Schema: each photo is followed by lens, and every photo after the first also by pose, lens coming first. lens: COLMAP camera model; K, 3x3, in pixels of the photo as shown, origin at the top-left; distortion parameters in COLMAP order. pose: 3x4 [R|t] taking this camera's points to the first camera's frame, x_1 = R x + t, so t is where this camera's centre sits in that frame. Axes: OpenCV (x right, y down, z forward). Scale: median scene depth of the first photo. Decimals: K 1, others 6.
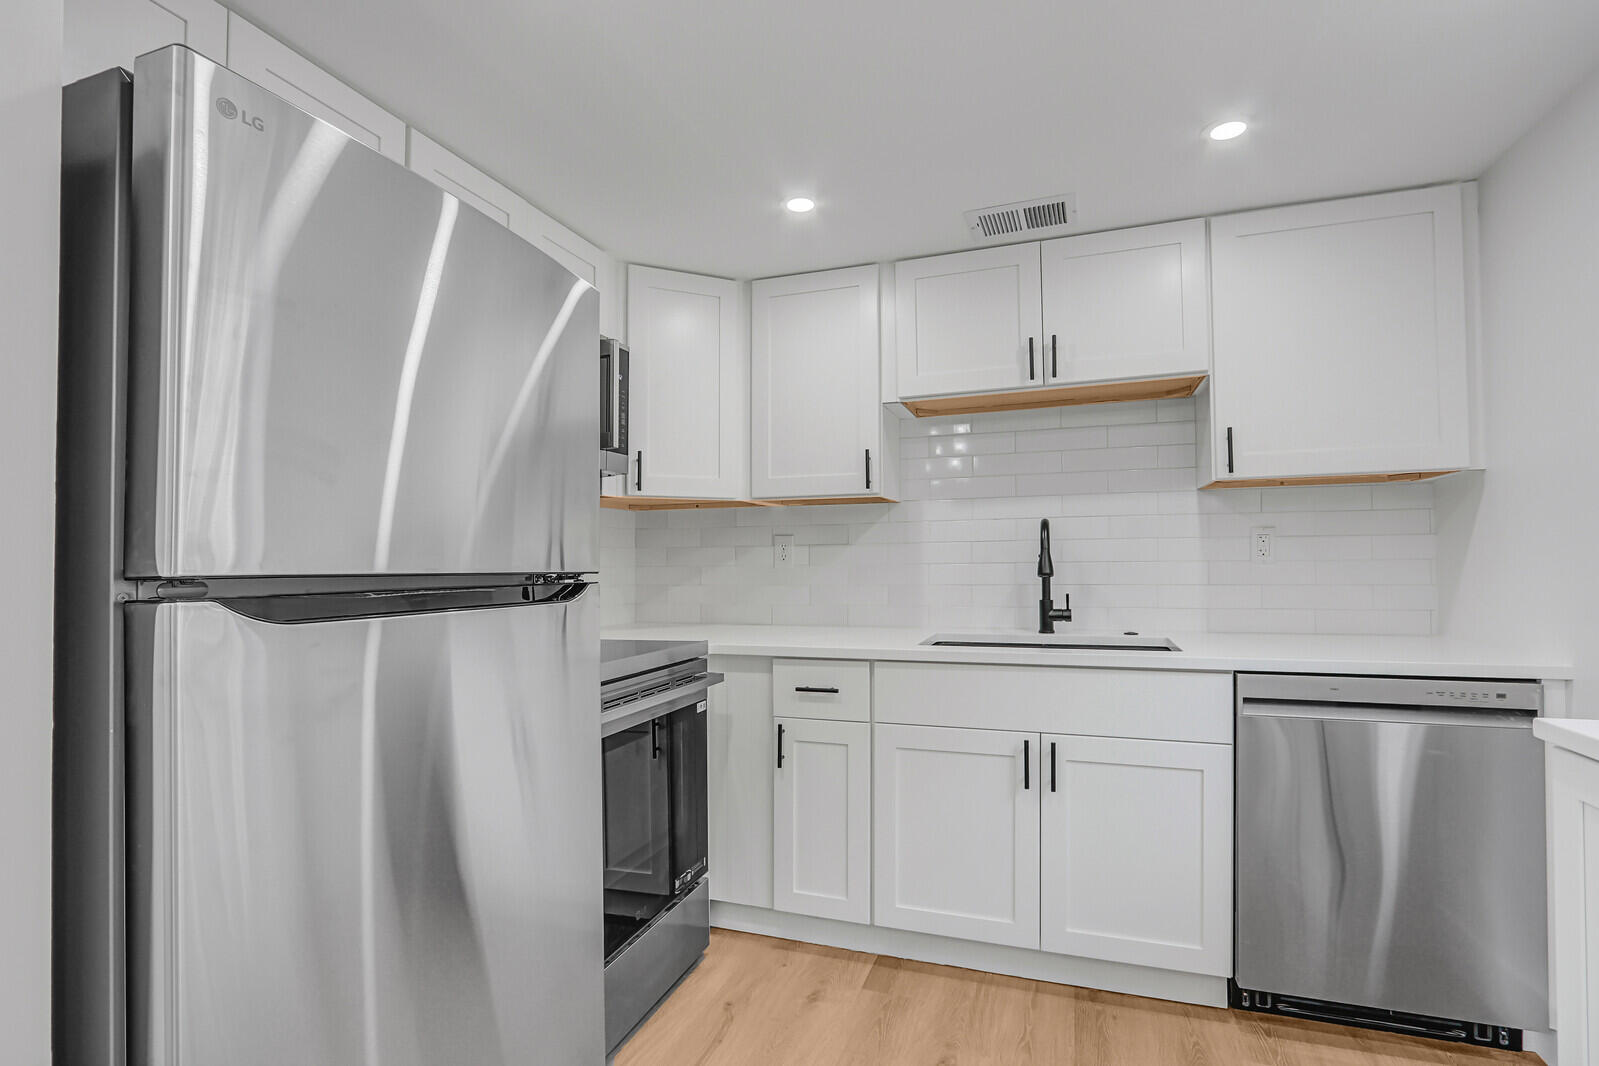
lens RADIAL K [[789.1, 0, 798.6], [0, 789.1, 543.0], [0, 0, 1]] dist [-0.002738, 0.000549]
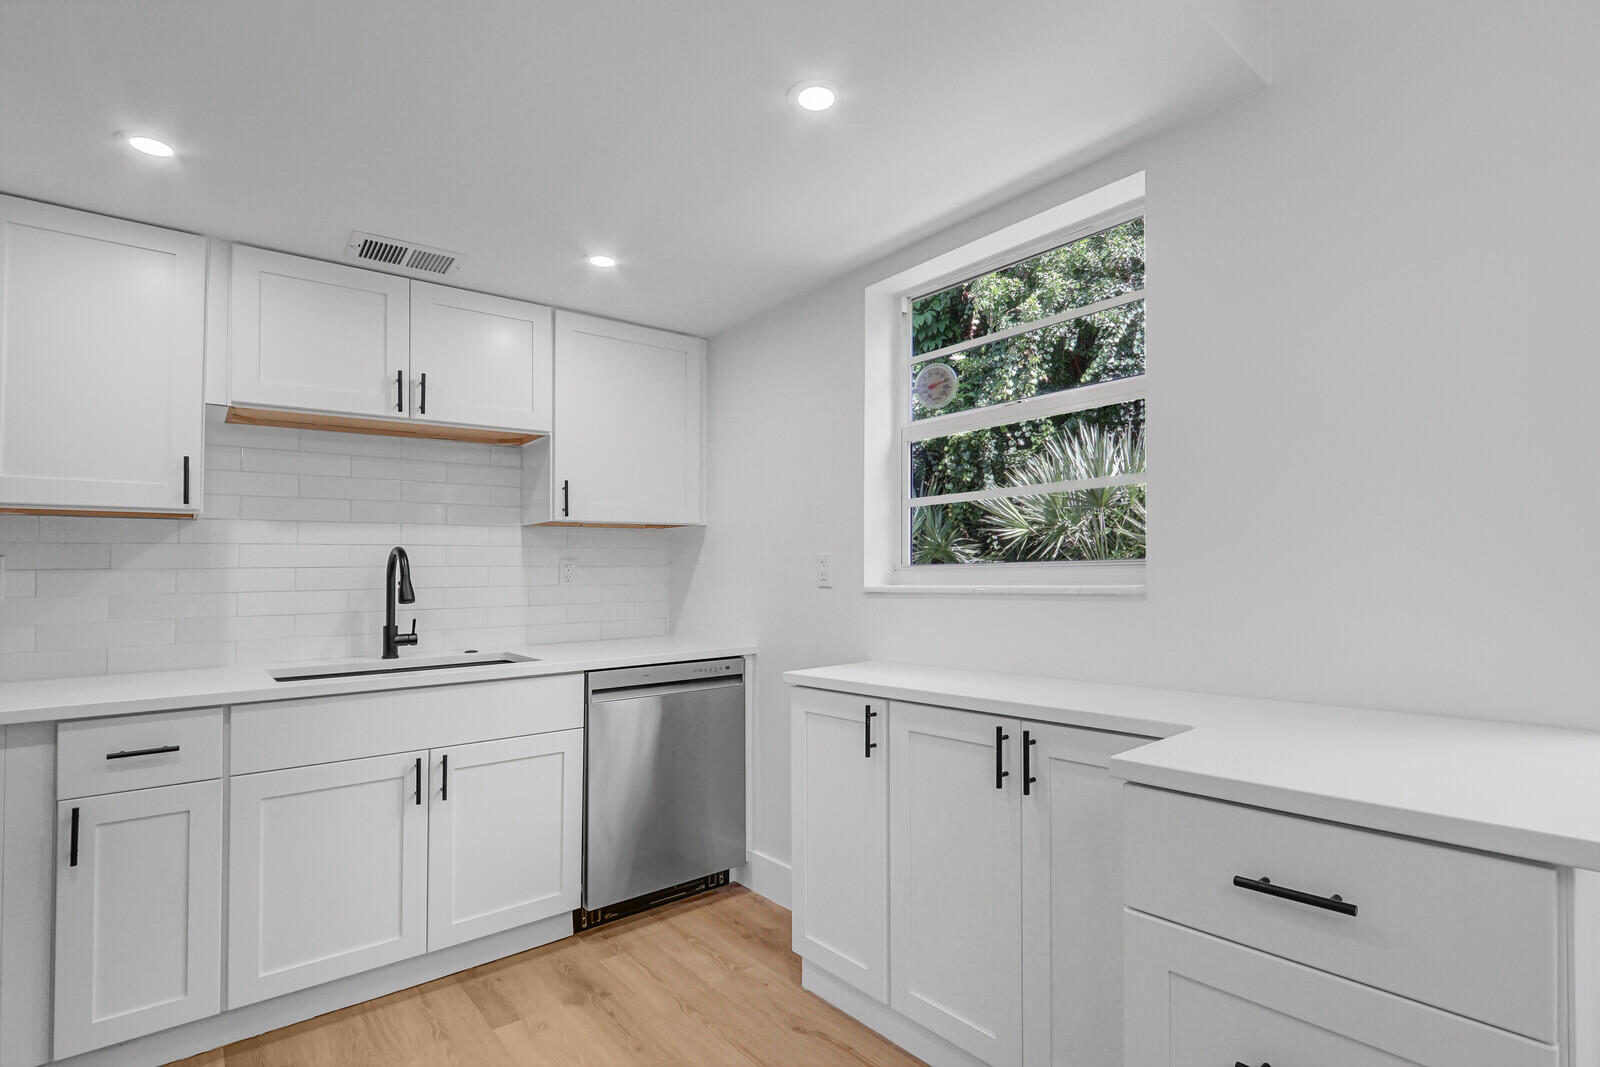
lens RADIAL K [[801.8, 0, 803.3], [0, 801.8, 572.0], [0, 0, 1]] dist [0.002581, 0.001327]
pose [[0.519935, 0.003648, 0.854198, -0.343965], [-0.011011, 0.999936, 0.002432, -0.006713], [-0.854135, -0.010670, 0.519942, 0.005782]]
